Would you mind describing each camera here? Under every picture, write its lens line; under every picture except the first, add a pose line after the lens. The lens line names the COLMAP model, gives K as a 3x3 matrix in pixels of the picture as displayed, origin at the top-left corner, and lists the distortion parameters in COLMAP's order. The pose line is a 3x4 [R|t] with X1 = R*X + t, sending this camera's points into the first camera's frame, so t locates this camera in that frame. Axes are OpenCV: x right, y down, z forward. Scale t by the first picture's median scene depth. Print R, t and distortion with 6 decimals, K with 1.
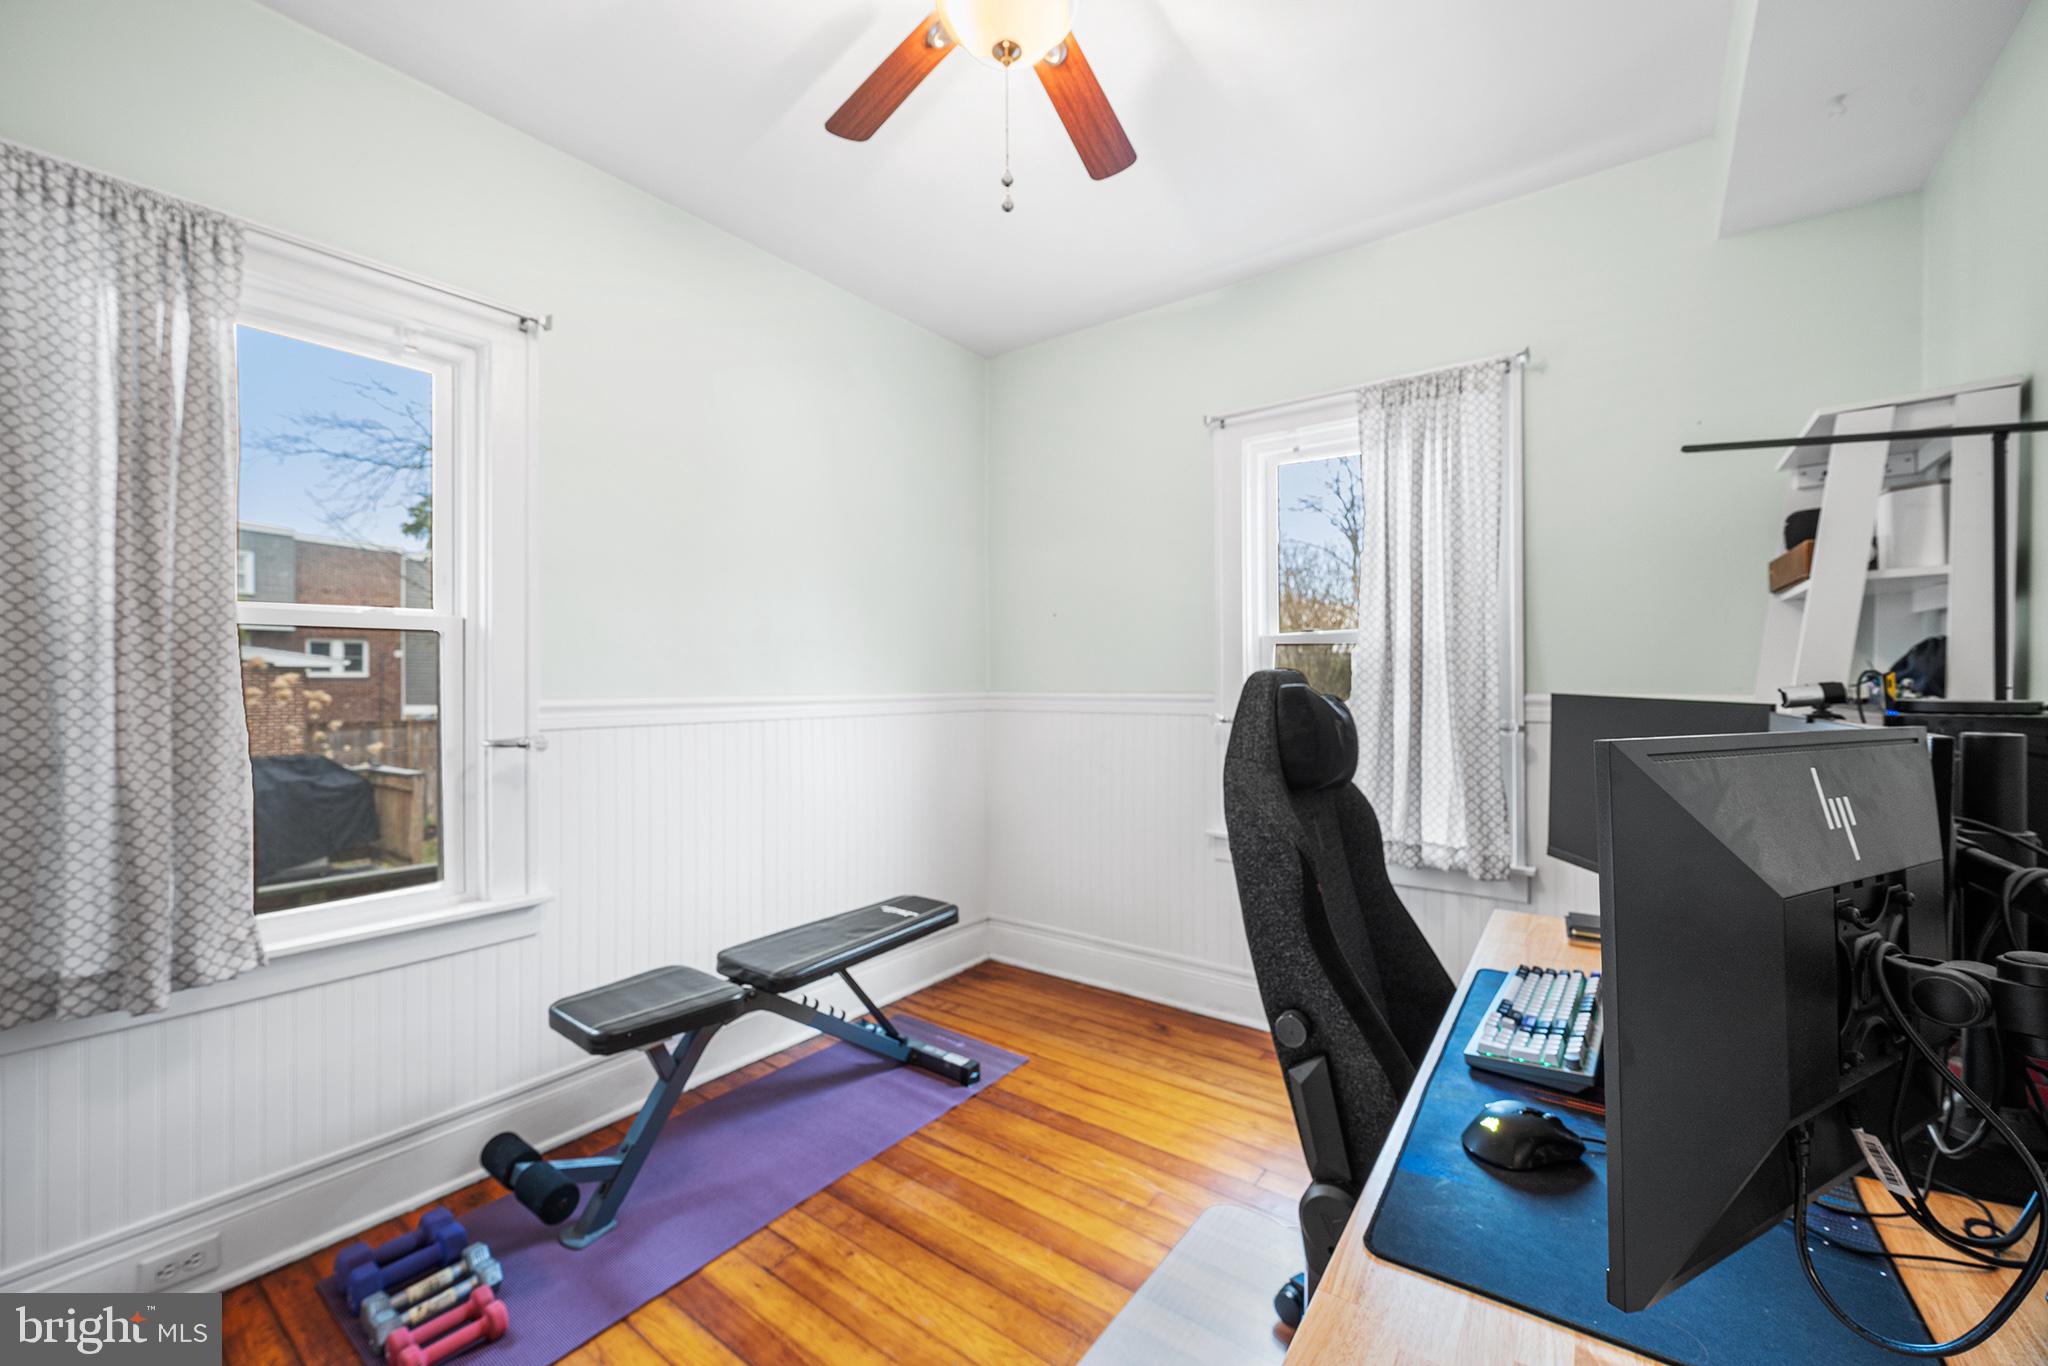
lens RADIAL K [[828.7, 0, 1024.0], [0, 828.7, 683.0], [0, 0, 1]] dist [-0.000231, -0.000114]
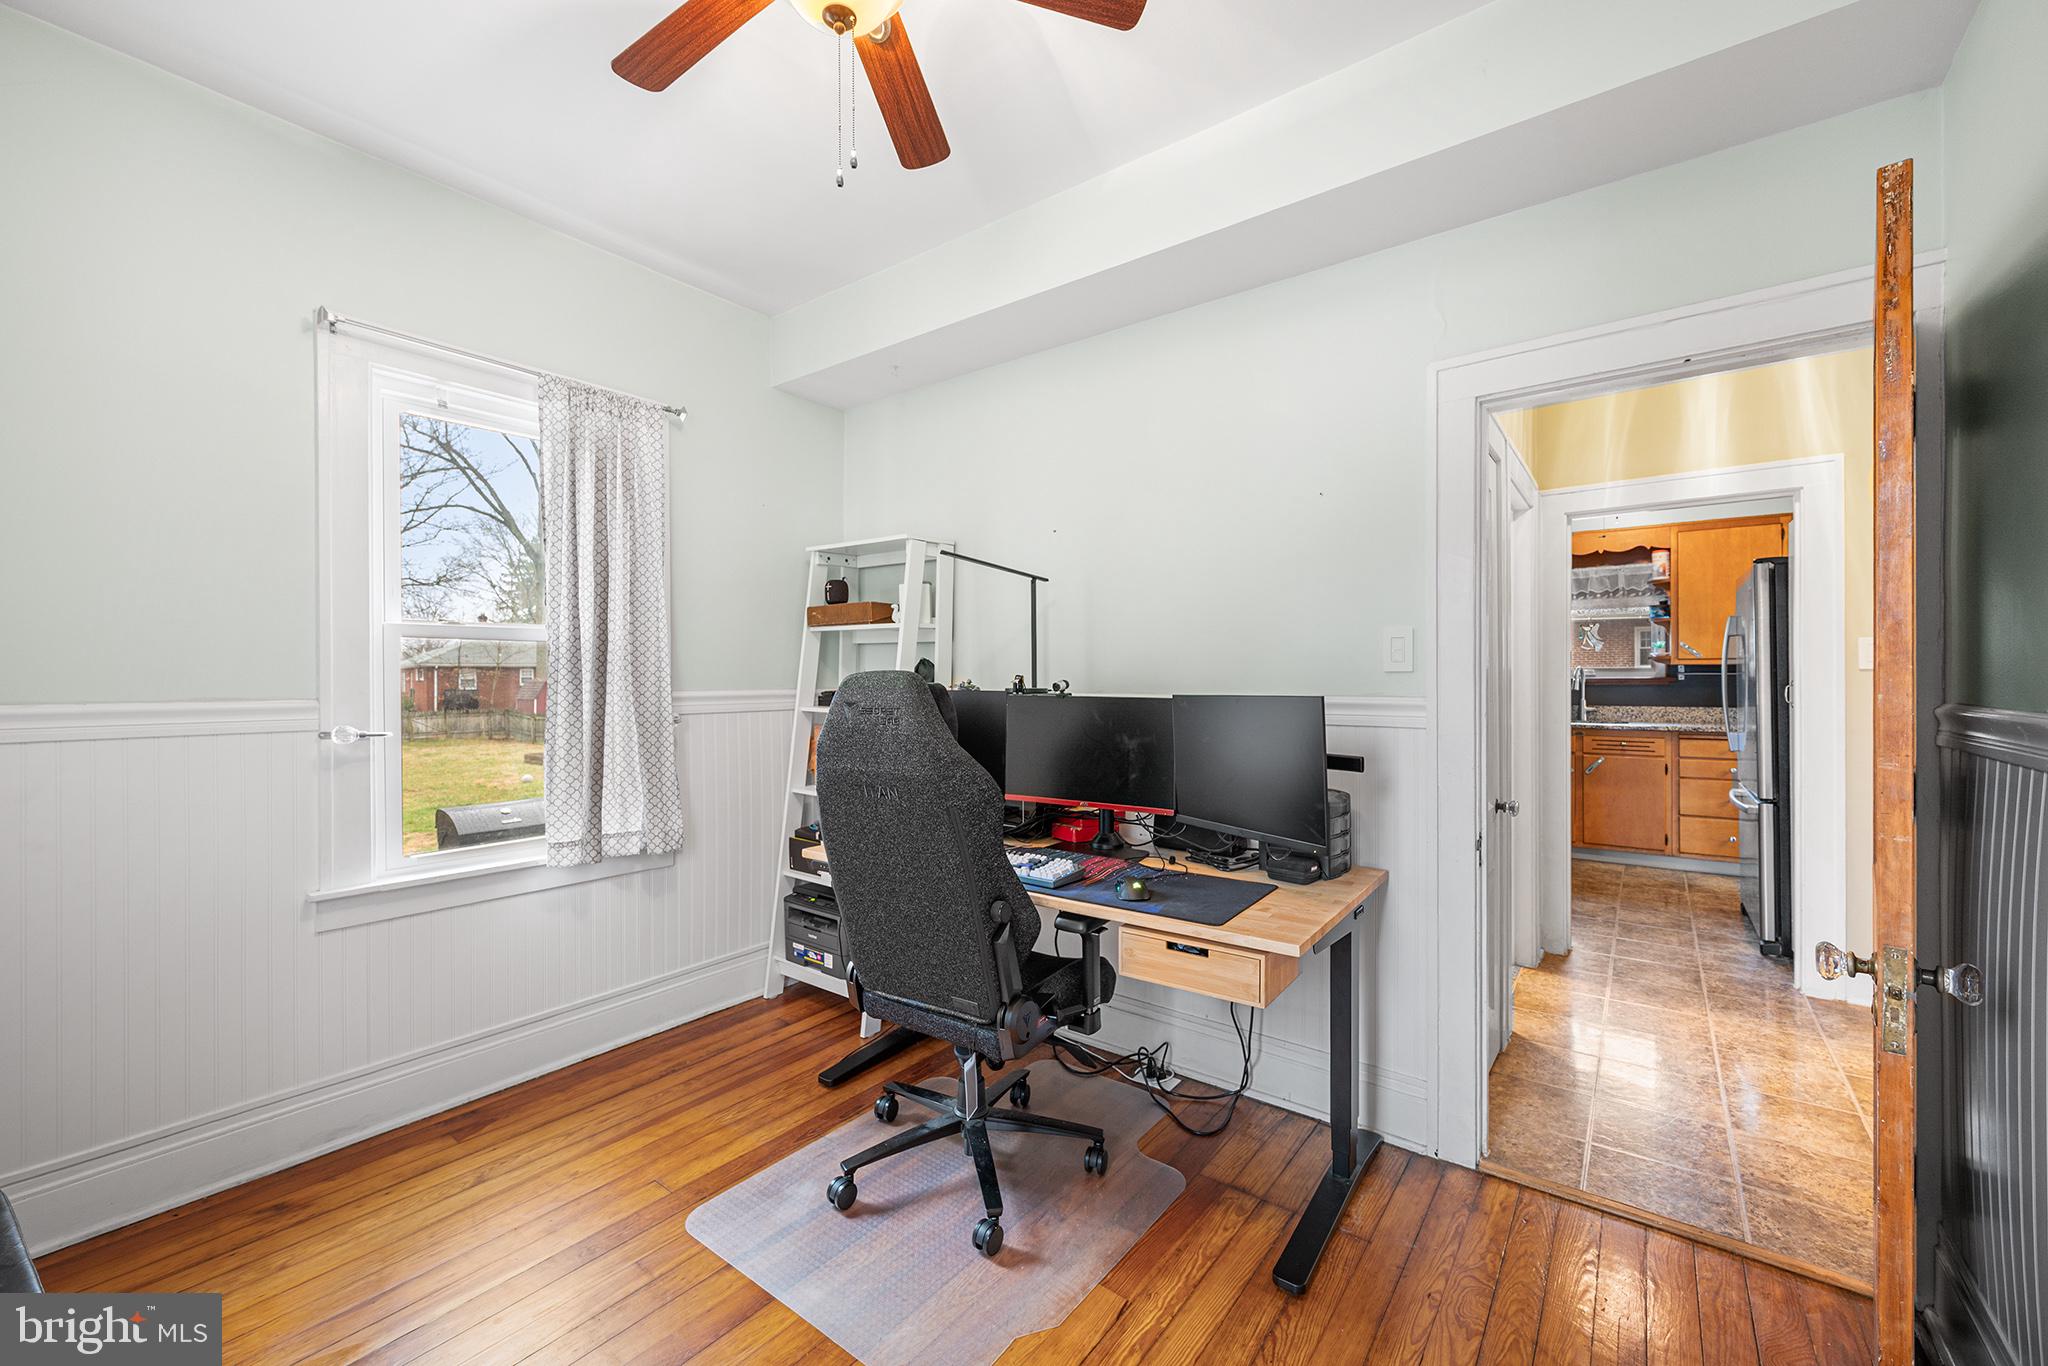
lens RADIAL K [[811.5, 0, 1018.5], [0, 811.5, 672.1], [0, 0, 1]] dist [0.000838, -0.000068]
pose [[0.011701, 0.007172, 0.999906, -0.501358], [0.002508, 0.999971, -0.007201, -0.004052], [-0.999928, 0.002592, 0.011683, 0.426083]]
